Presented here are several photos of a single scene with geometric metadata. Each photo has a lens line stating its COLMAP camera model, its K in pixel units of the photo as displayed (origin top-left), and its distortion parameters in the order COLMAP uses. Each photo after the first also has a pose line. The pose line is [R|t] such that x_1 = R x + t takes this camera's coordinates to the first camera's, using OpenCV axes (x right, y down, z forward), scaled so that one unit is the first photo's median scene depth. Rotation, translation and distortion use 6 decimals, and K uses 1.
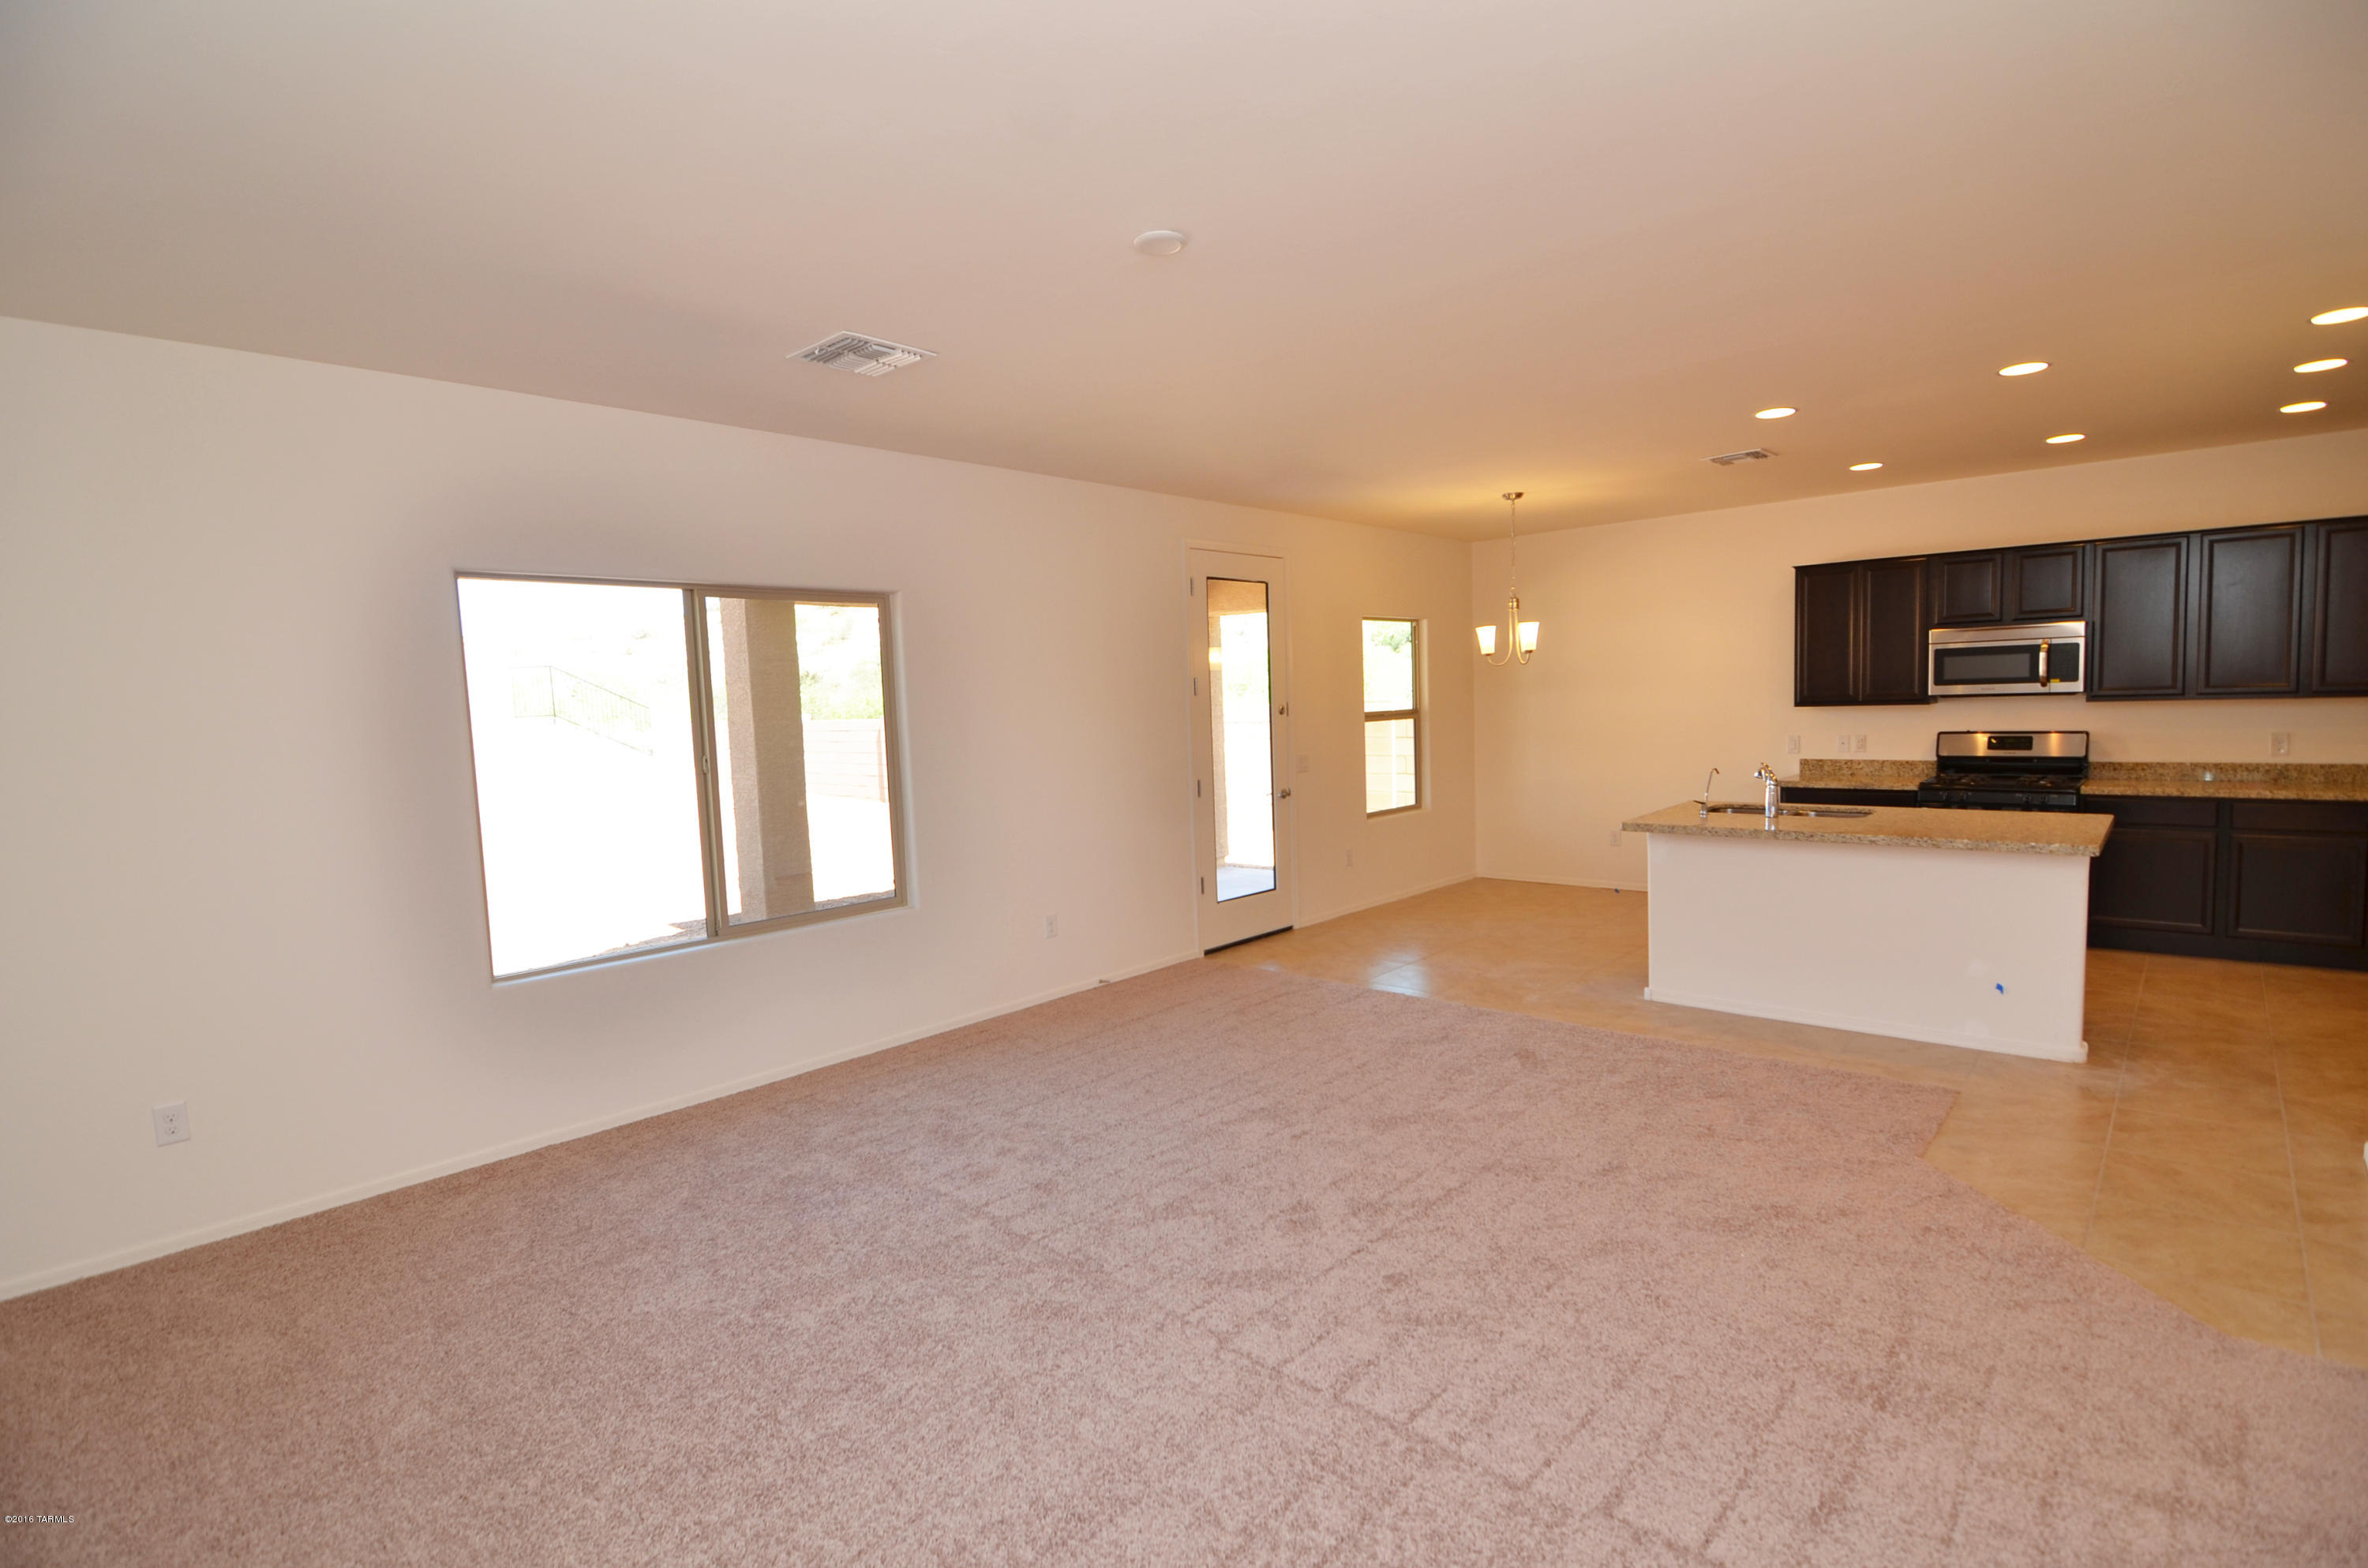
lens RADIAL K [[1121.2, 0, 1162.6], [0, 1121.2, 797.4], [0, 0, 1]] dist [-0.028107, -0.001012]
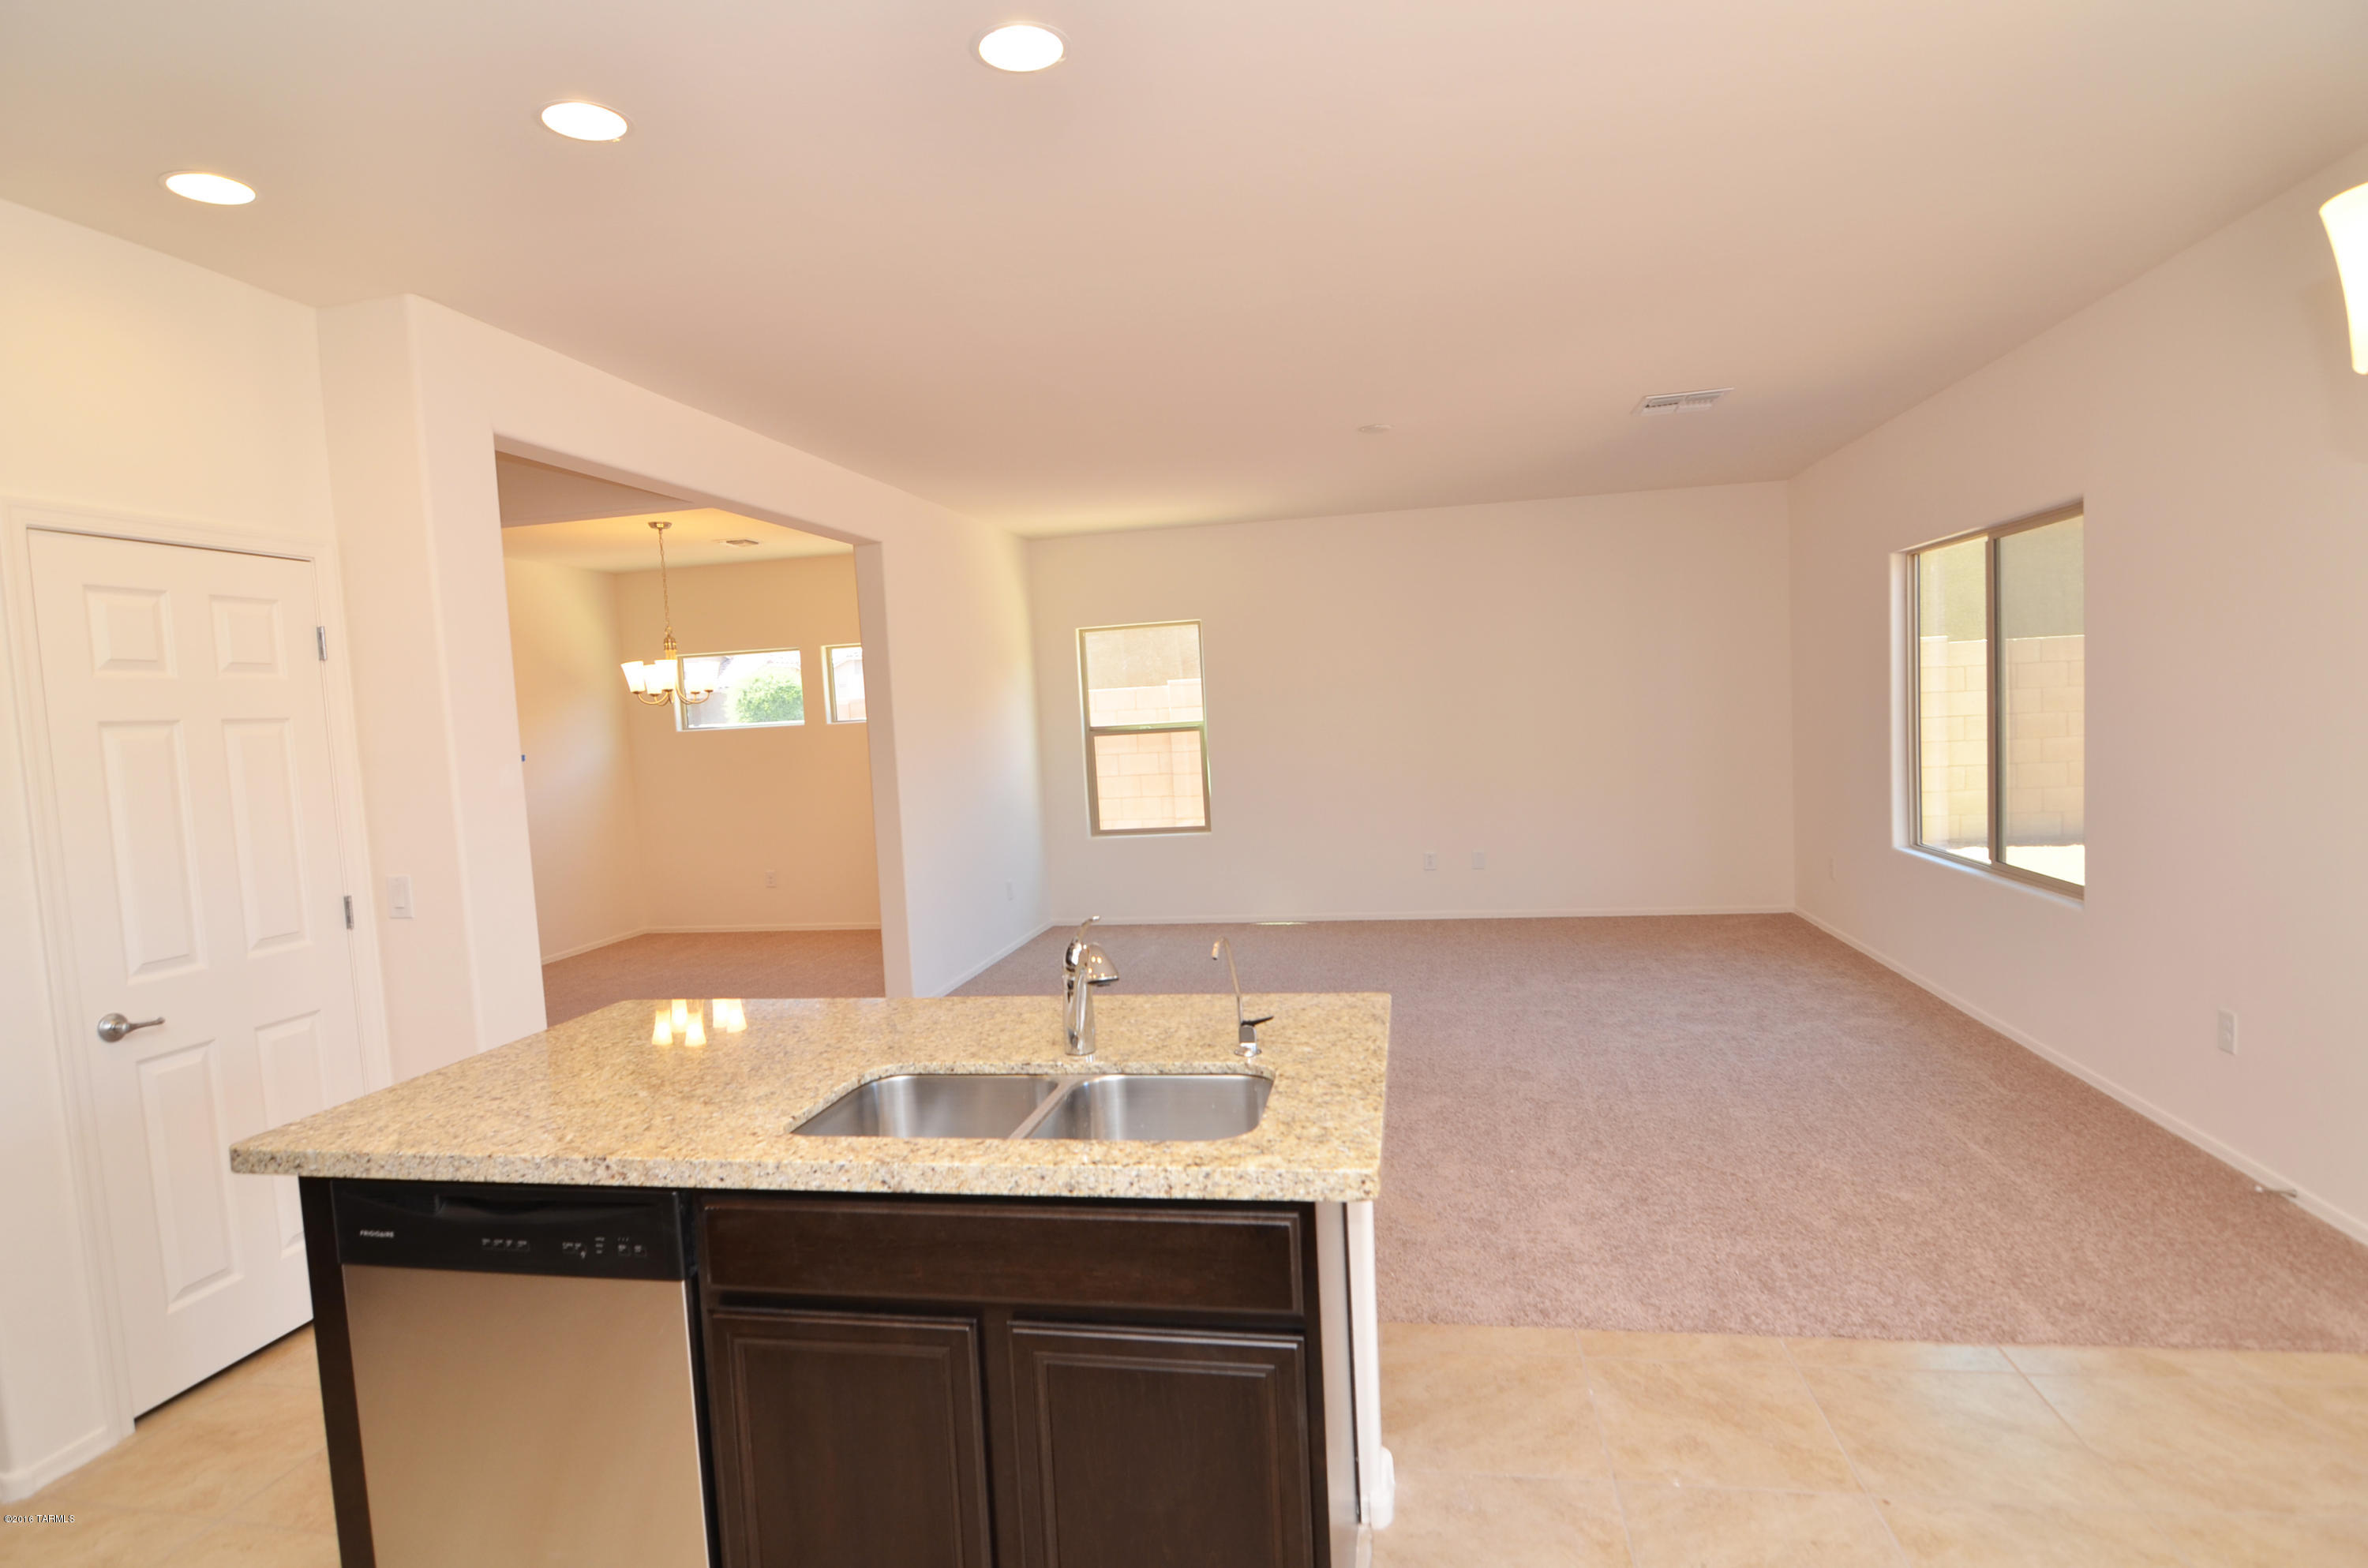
lens RADIAL K [[1216.8, 0, 1184.0], [0, 1216.8, 784.0], [0, 0, 1]] dist [-0.003033, -0.000362]
pose [[-0.837972, 0.115989, -0.533244, 0.599217], [0.037499, 0.987080, 0.155777, -0.113337], [0.544423, 0.110541, -0.831495, 1.113137]]
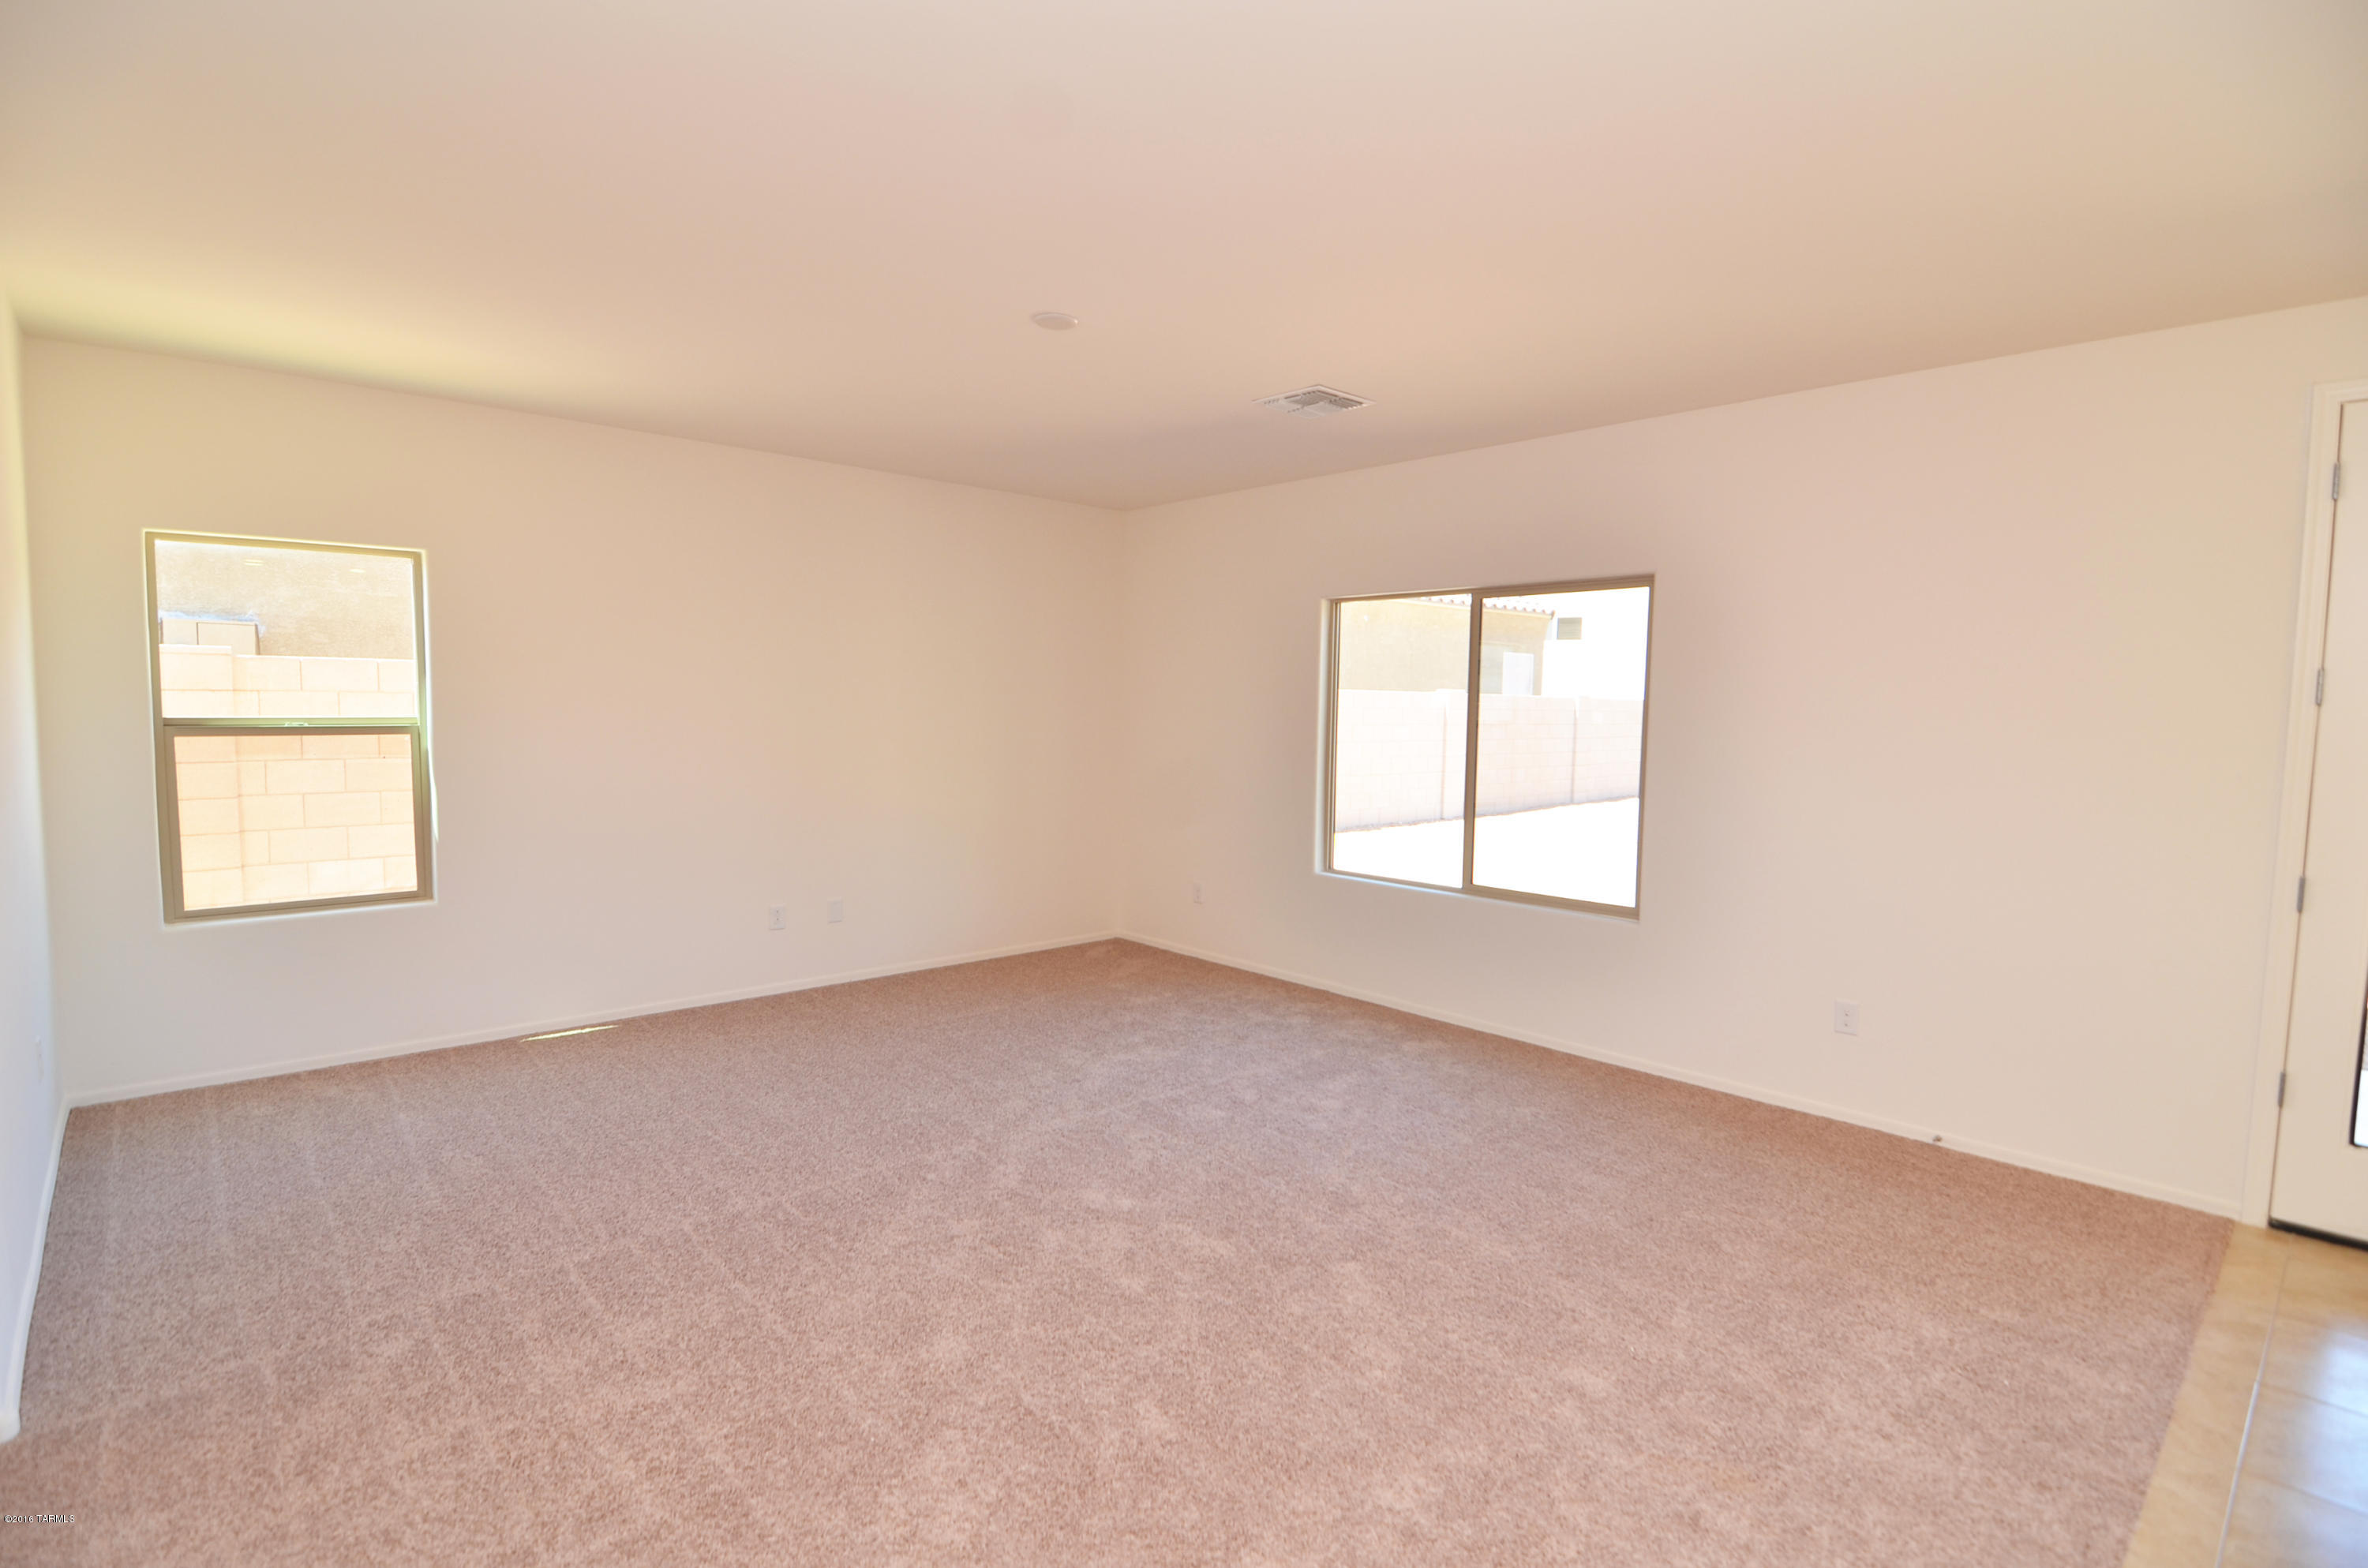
lens RADIAL K [[1120.6, 0, 1184.0], [0, 1120.6, 784.0], [0, 0, 1]] dist [-0.001831, -0.000235]
pose [[-0.082789, 0.106790, -0.990829, 0.566493], [-0.097712, 0.988581, 0.114712, -0.065047], [0.991765, 0.106313, -0.071409, 0.568181]]
